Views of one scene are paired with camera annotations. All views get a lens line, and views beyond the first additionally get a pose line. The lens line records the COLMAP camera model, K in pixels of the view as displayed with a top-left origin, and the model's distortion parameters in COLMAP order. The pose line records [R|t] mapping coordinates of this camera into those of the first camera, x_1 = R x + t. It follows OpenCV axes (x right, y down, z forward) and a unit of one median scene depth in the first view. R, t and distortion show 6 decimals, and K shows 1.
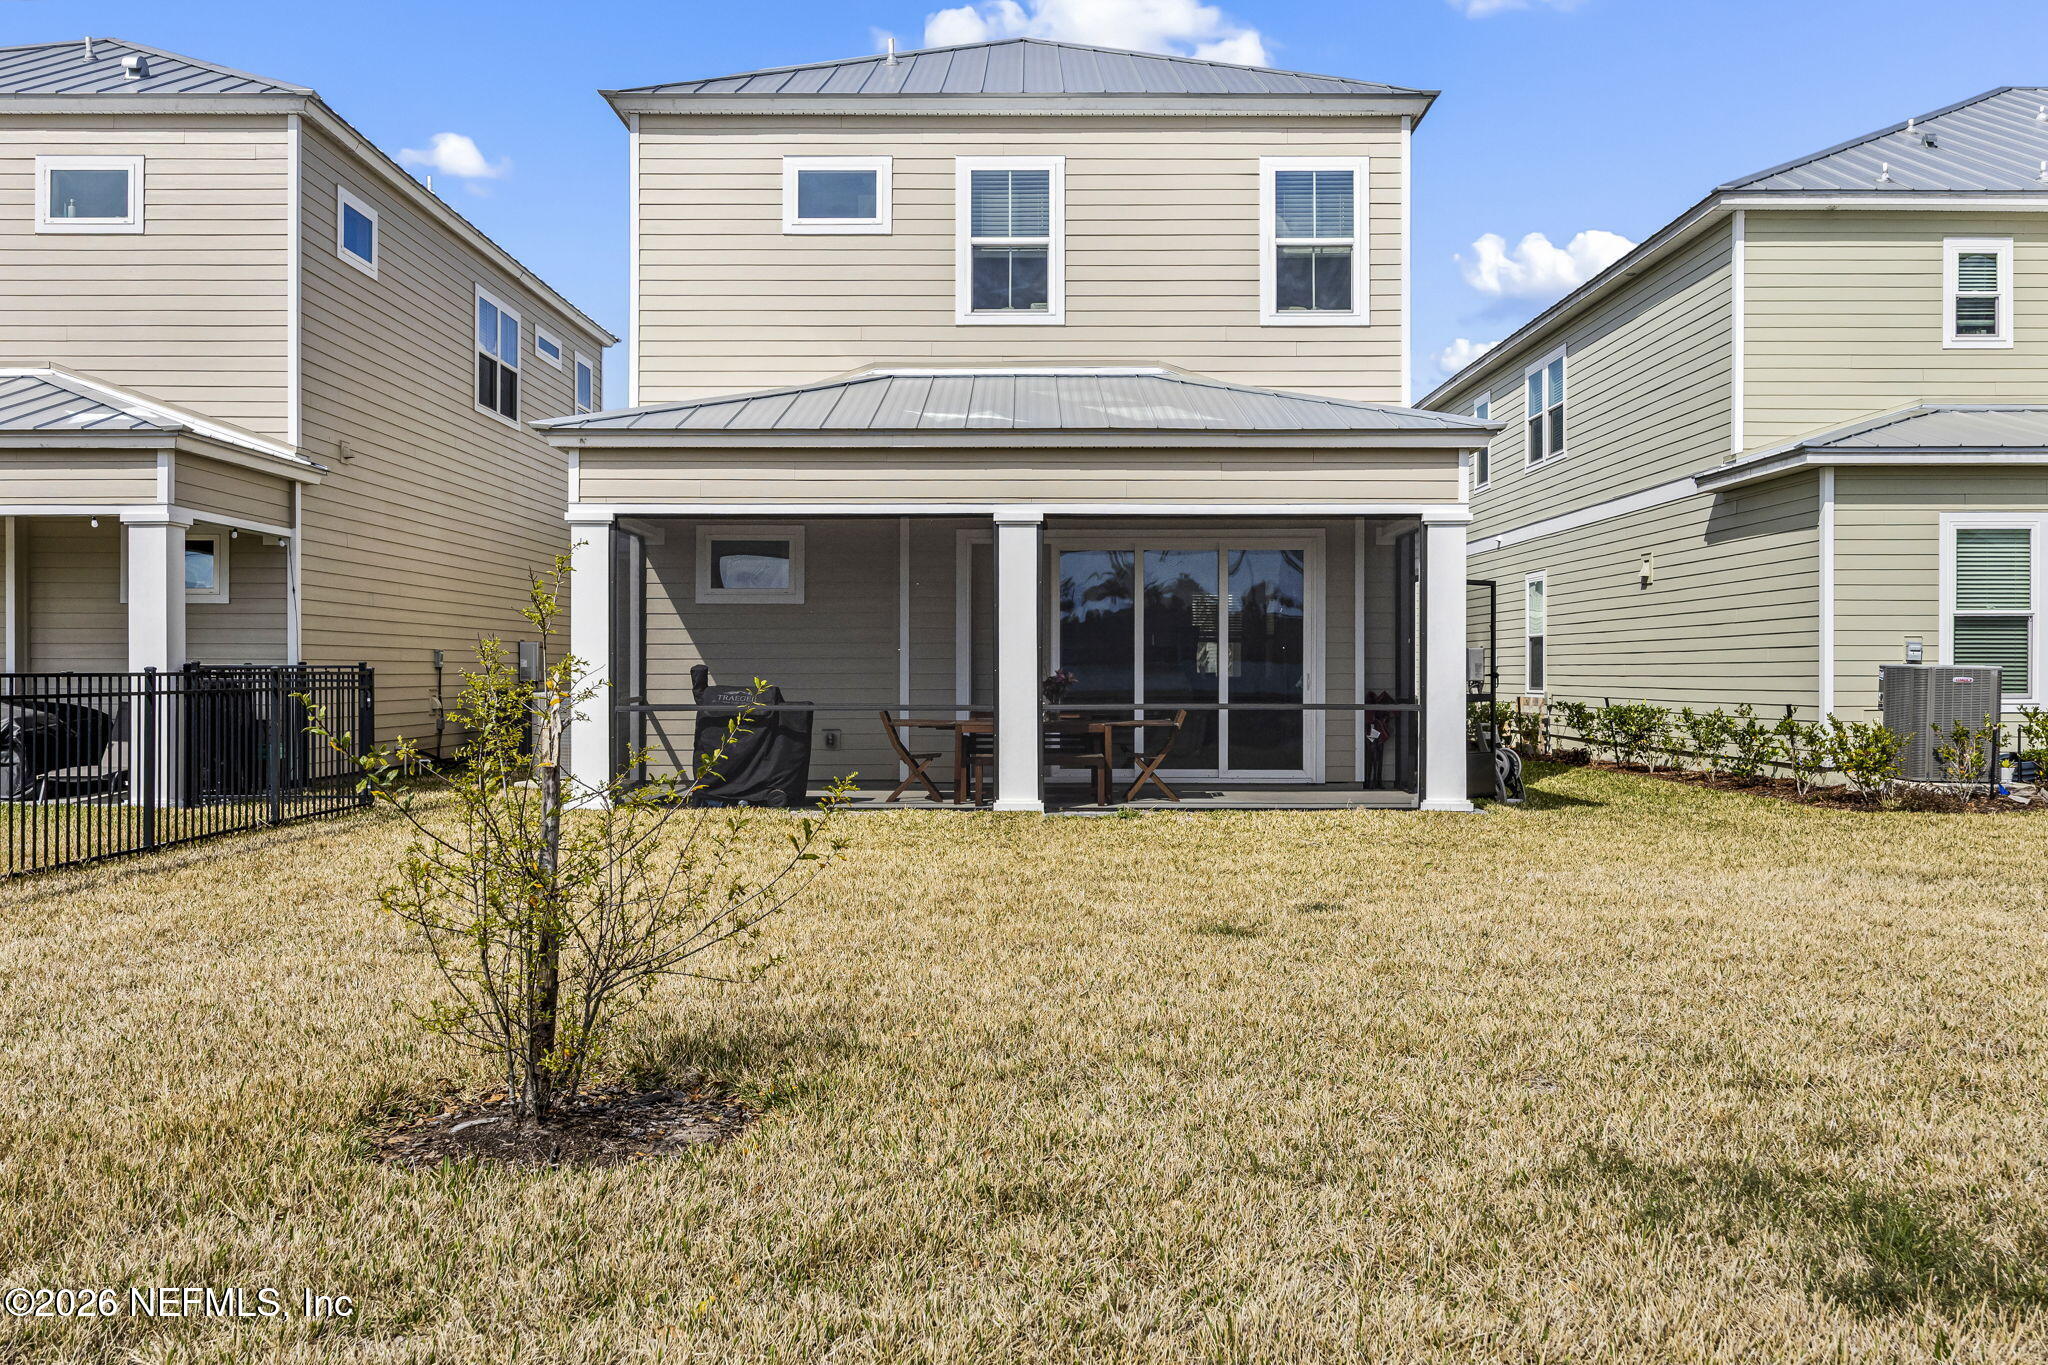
lens RADIAL K [[1537.8, 0, 1024.6], [0, 1537.8, 756.5], [0, 0, 1]] dist [-0.039123, -0.002649]
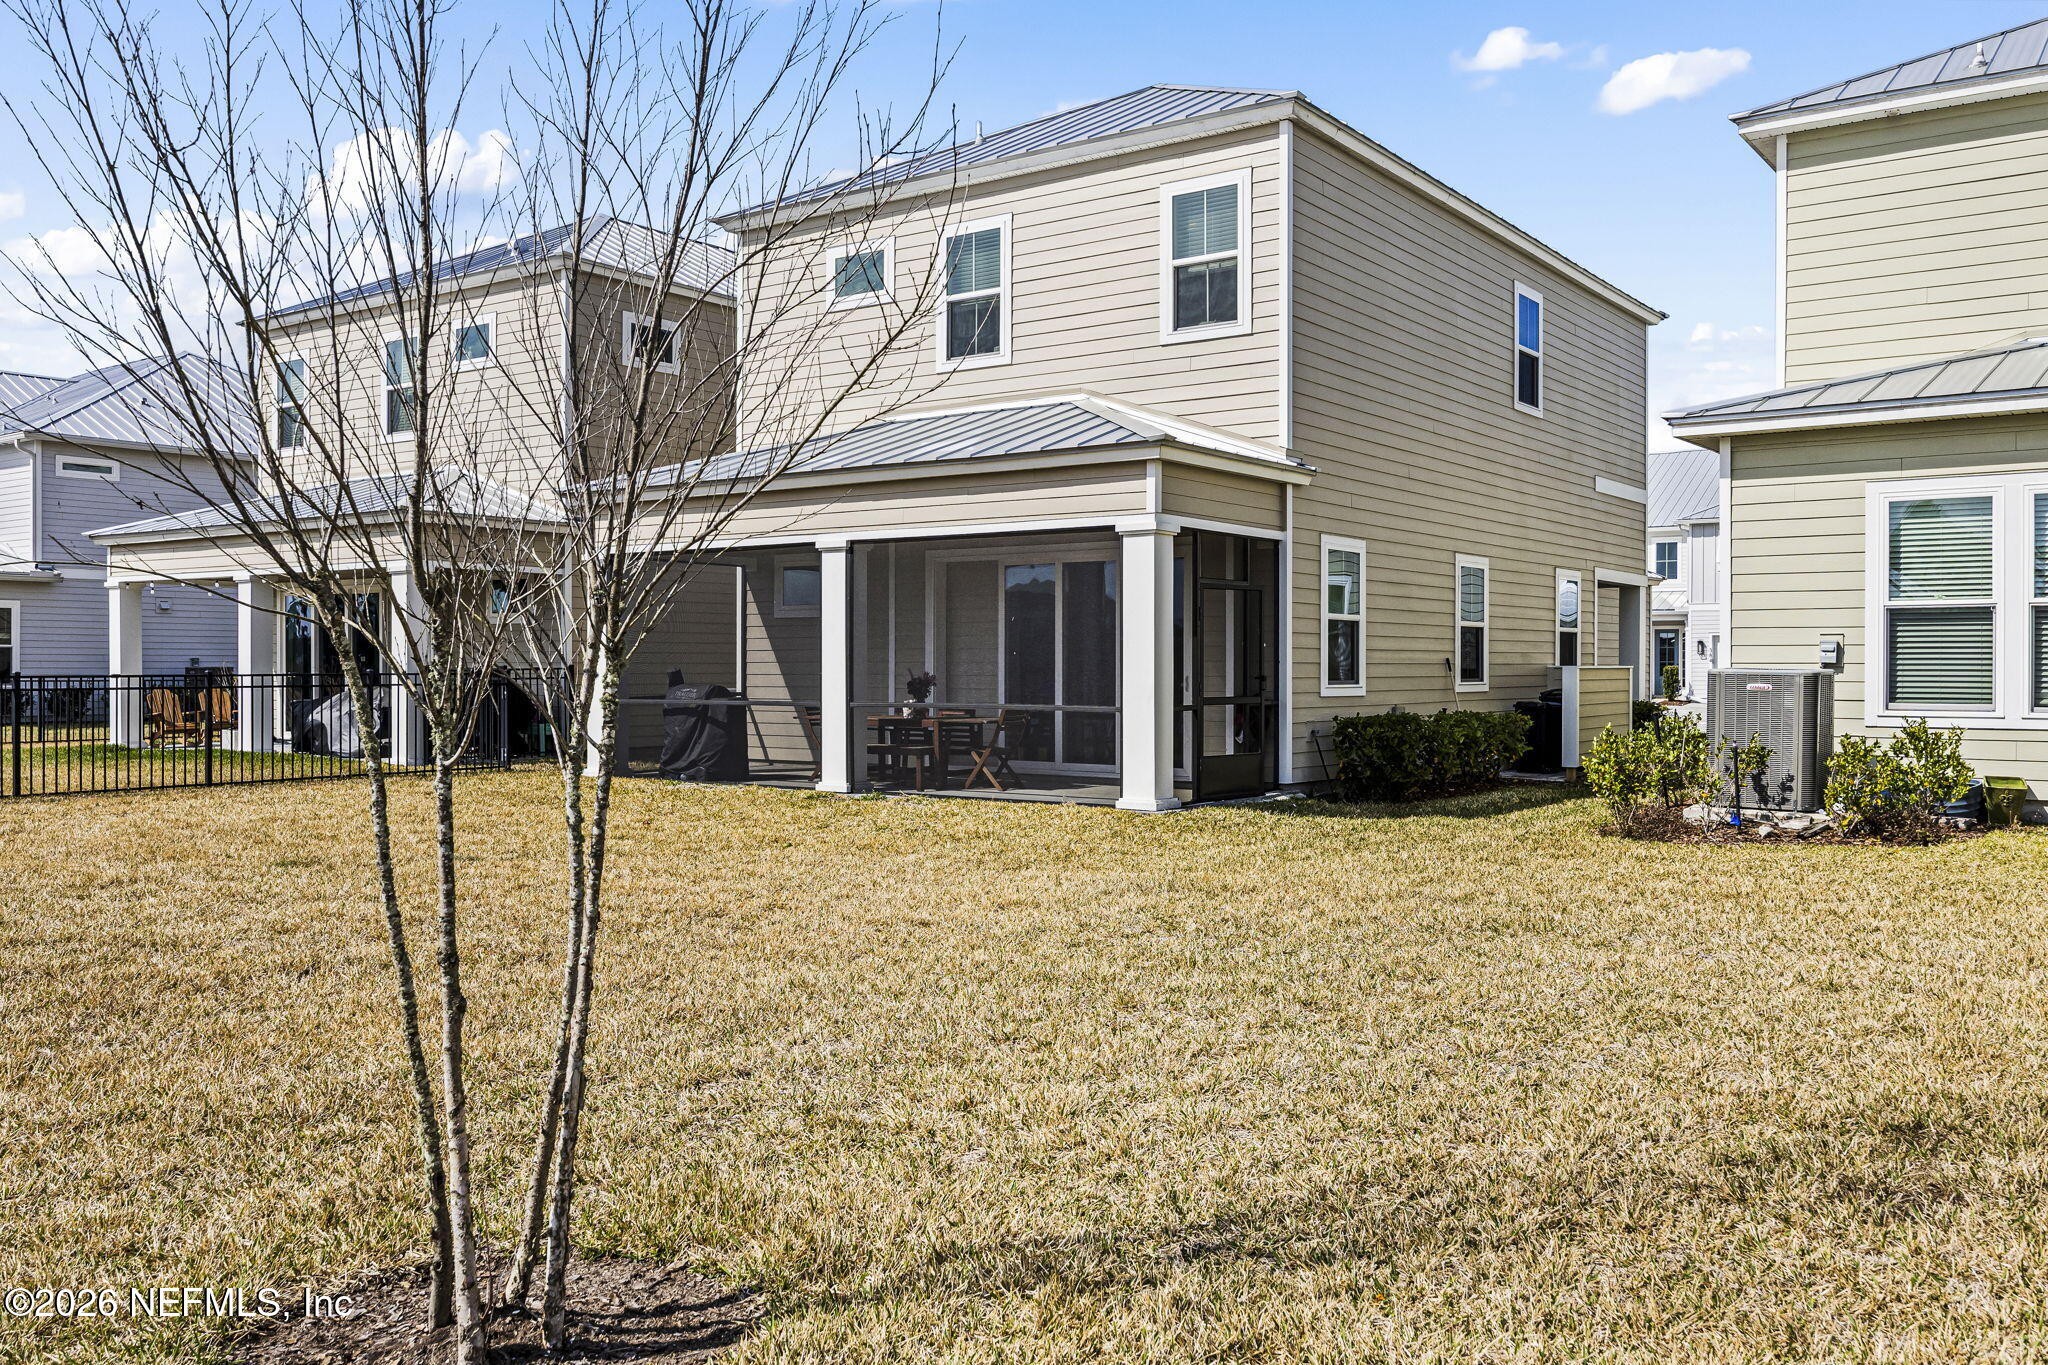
lens RADIAL K [[1727.9, 0, 1024.0], [0, 1727.9, 682.5], [0, 0, 1]] dist [-0.070609, -0.000669]
pose [[0.815929, 0.006399, -0.578117, 0.740610], [-0.037136, 0.998454, -0.041361, 0.001004], [0.576958, 0.055217, 0.814905, 0.000308]]
